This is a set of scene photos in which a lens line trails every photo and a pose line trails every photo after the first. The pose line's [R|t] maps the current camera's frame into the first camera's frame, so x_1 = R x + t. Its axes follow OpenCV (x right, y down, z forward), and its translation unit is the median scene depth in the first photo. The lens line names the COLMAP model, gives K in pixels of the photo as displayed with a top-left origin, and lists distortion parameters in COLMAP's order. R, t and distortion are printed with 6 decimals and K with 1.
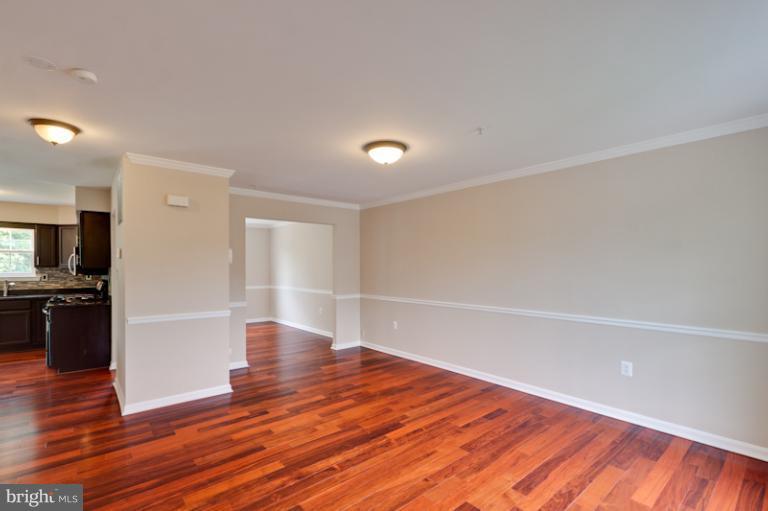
lens RADIAL K [[363.2, 0, 384.9], [0, 363.2, 265.7], [0, 0, 1]] dist [0.024982, -0.000056]
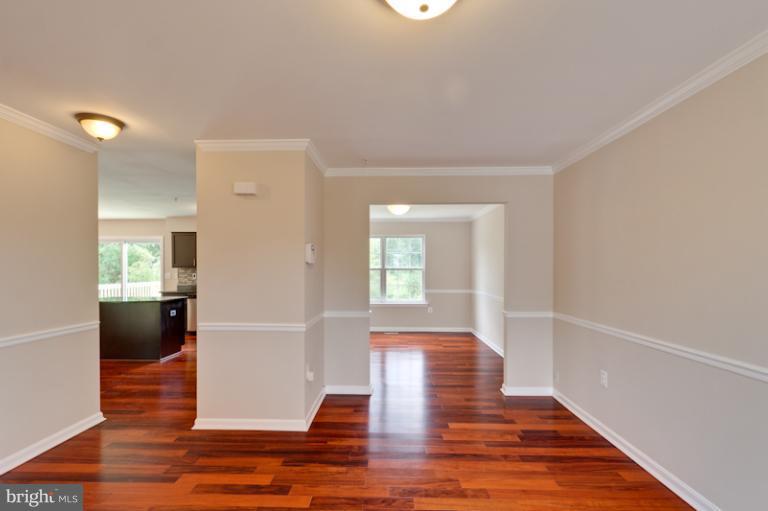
lens RADIAL K [[363.2, 0, 384.9], [0, 363.2, 265.7], [0, 0, 1]] dist [0.024982, -0.000056]
pose [[0.735951, -0.001080, -0.677034, 0.172532], [0.000253, 0.999999, -0.001321, 0.001623], [0.677035, 0.000801, 0.735950, 0.443243]]
